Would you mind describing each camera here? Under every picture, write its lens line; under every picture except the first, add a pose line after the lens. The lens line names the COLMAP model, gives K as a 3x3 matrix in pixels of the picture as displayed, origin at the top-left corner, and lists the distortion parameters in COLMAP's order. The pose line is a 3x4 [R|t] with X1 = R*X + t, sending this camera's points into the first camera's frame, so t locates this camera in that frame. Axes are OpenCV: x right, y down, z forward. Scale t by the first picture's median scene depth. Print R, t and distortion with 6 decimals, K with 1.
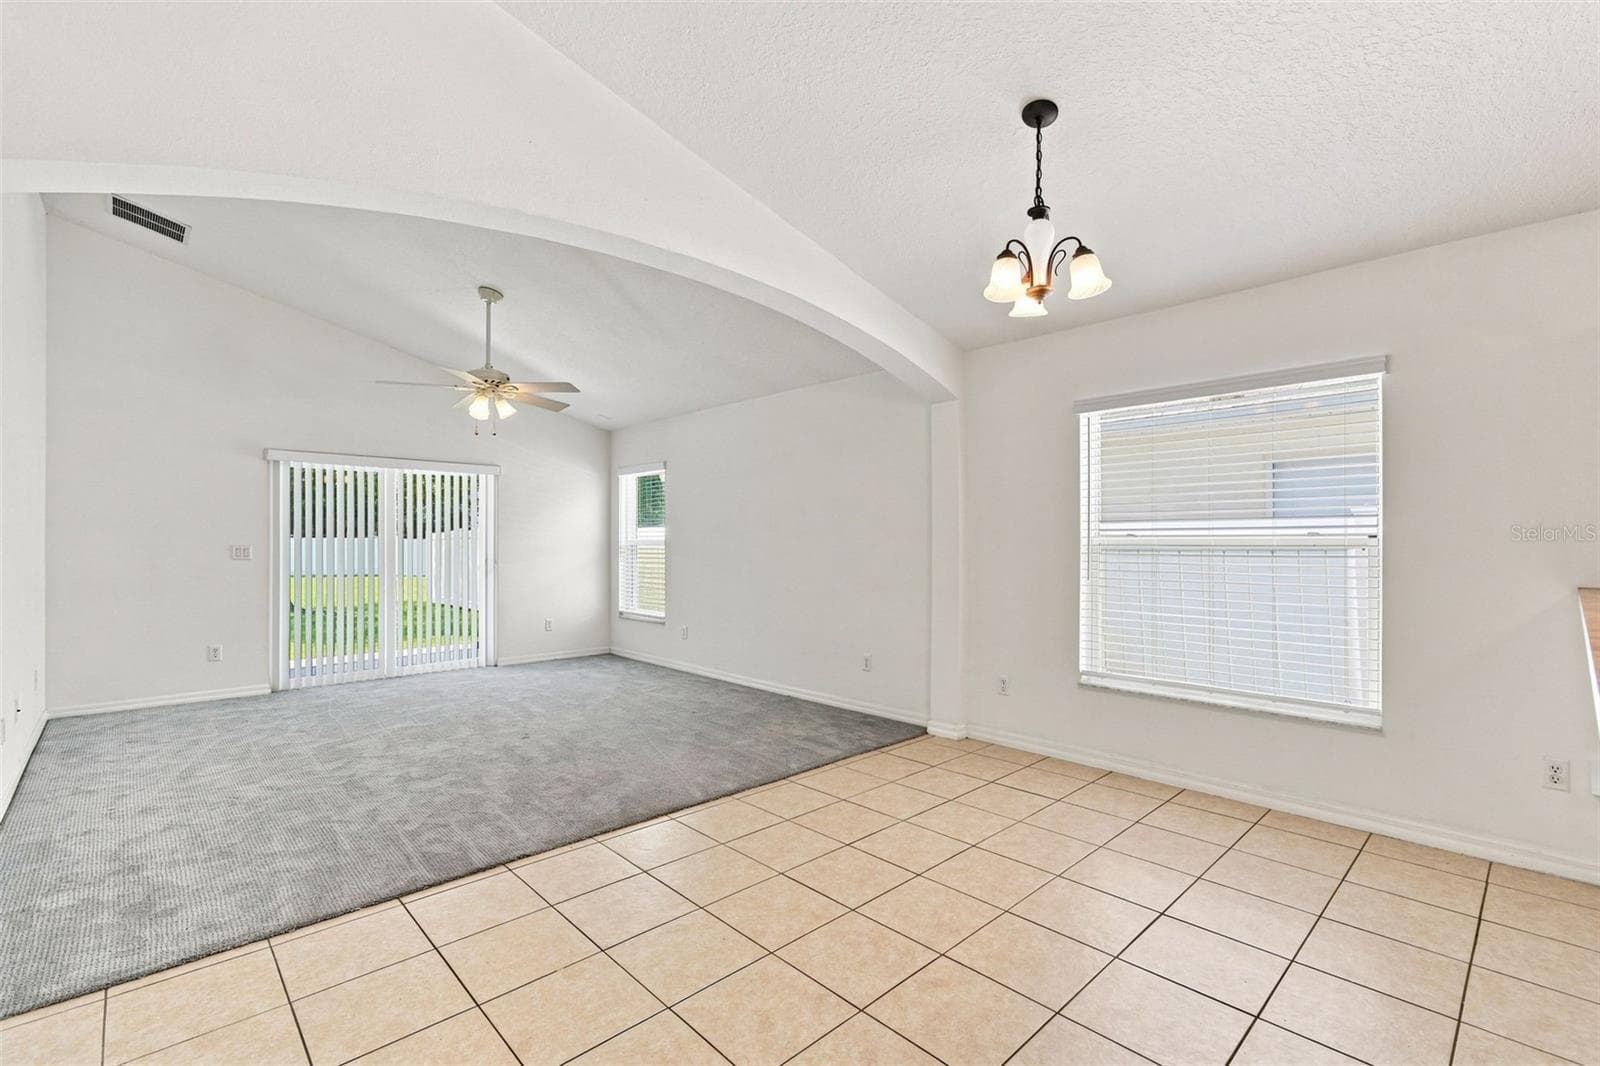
lens RADIAL K [[722.6, 0, 810.6], [0, 722.6, 539.6], [0, 0, 1]] dist [0.000287, 0.000428]
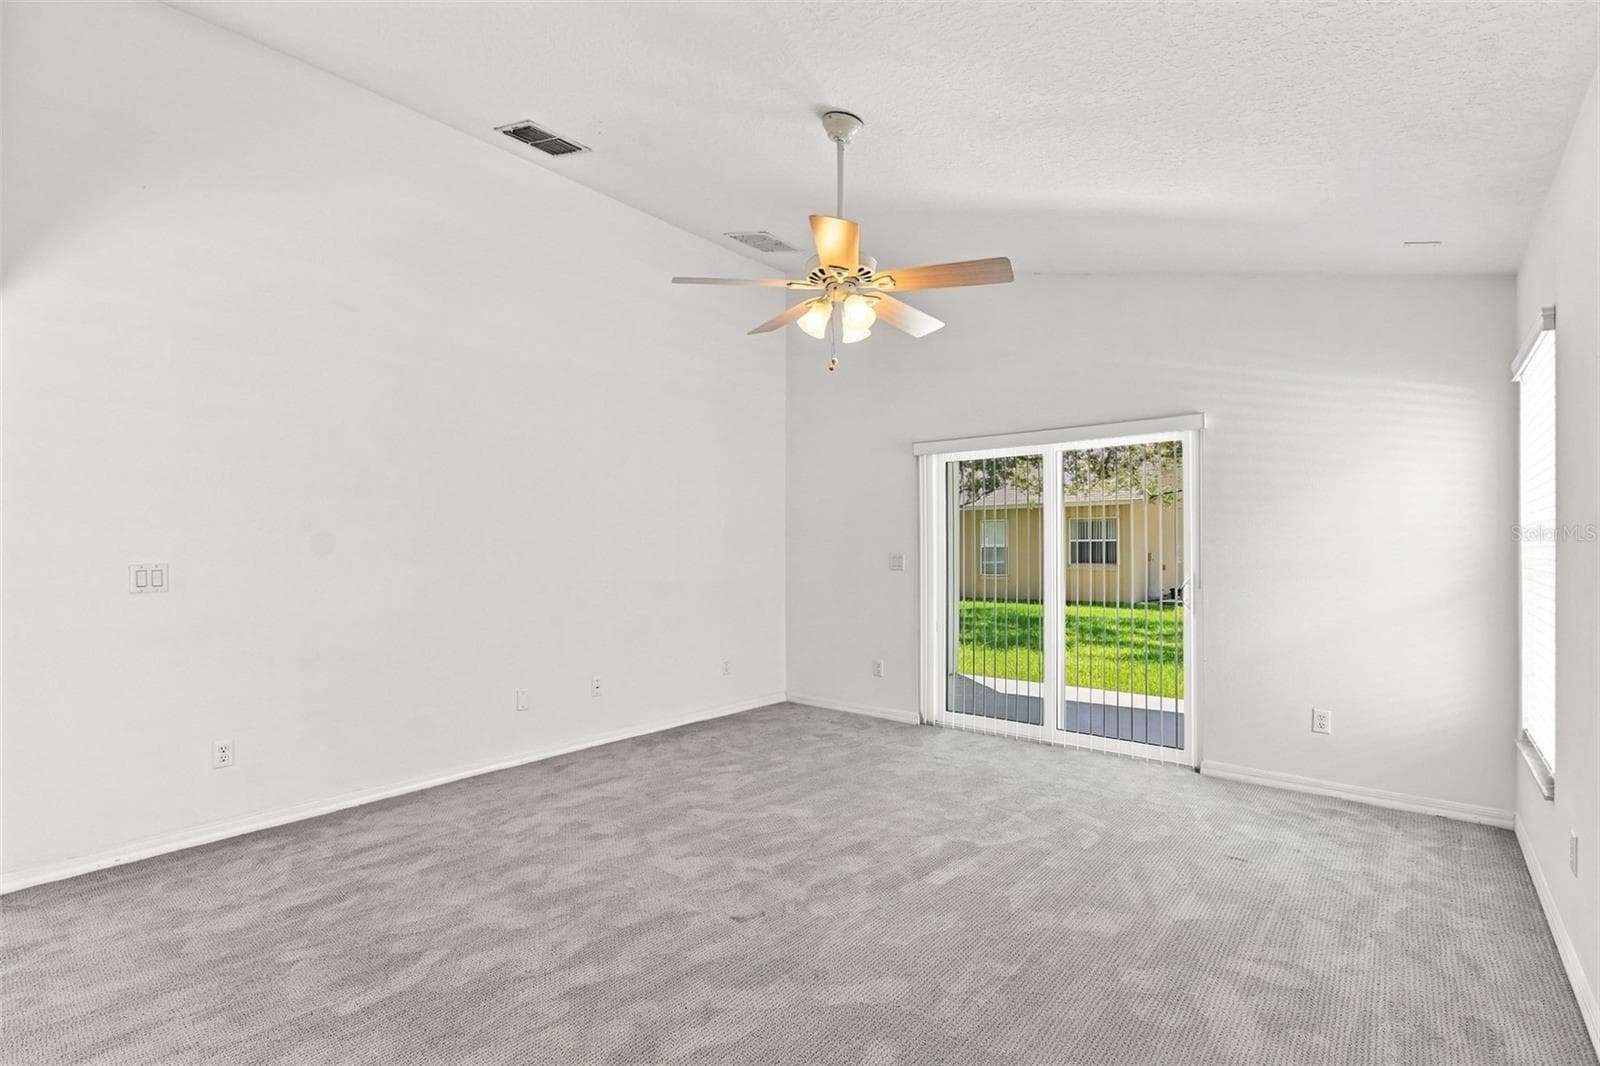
lens RADIAL K [[722.6, 0, 810.6], [0, 722.6, 539.6], [0, 0, 1]] dist [0.000287, 0.000428]
pose [[0.120647, -0.018249, -0.992528, 0.141323], [-0.003520, 0.999817, -0.018811, 0.012513], [0.992689, 0.005763, 0.120560, 1.072668]]
